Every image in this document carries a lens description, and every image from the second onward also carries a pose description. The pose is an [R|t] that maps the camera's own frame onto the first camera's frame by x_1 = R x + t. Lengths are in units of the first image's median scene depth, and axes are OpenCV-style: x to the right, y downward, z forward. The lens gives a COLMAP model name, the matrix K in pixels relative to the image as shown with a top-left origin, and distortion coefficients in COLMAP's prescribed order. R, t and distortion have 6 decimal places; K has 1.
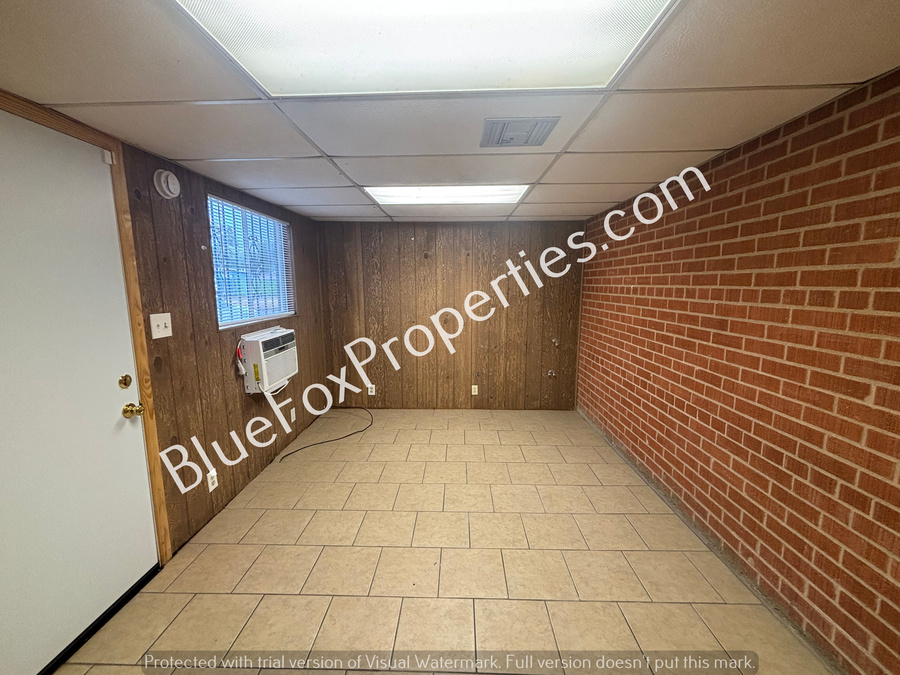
lens RADIAL K [[360.6, 0, 450.3], [0, 360.6, 336.3], [0, 0, 1]] dist [0.000107, 0.000011]
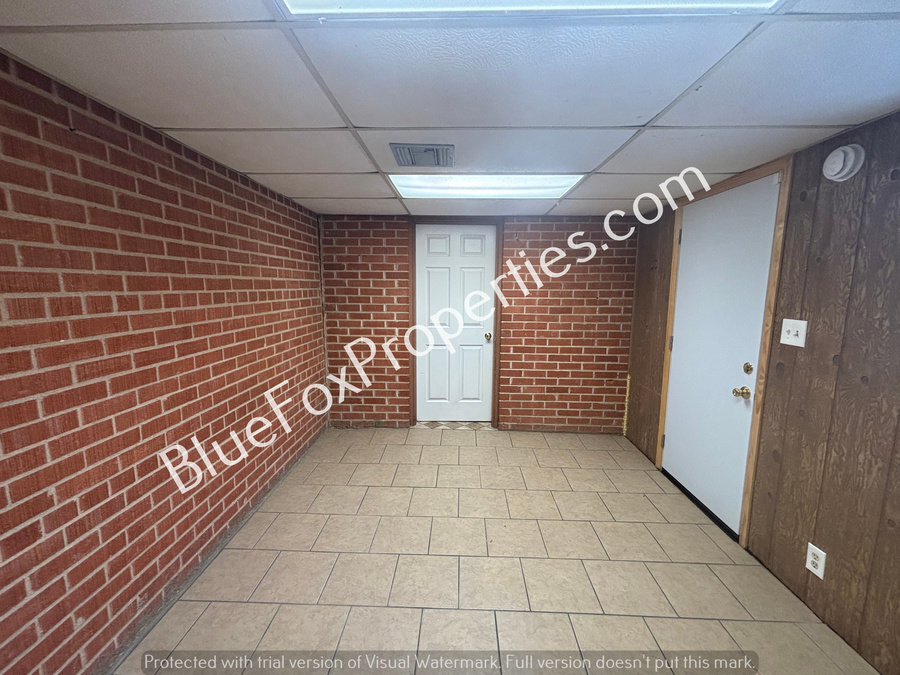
lens RADIAL K [[360.6, 0, 451.1], [0, 360.6, 337.2], [0, 0, 1]] dist [0.000107, 0.000011]
pose [[-0.999994, 0.000651, 0.003447, 0.078445], [0.001598, 0.959344, 0.282234, -0.281799], [-0.003123, 0.282237, -0.959339, 1.898673]]
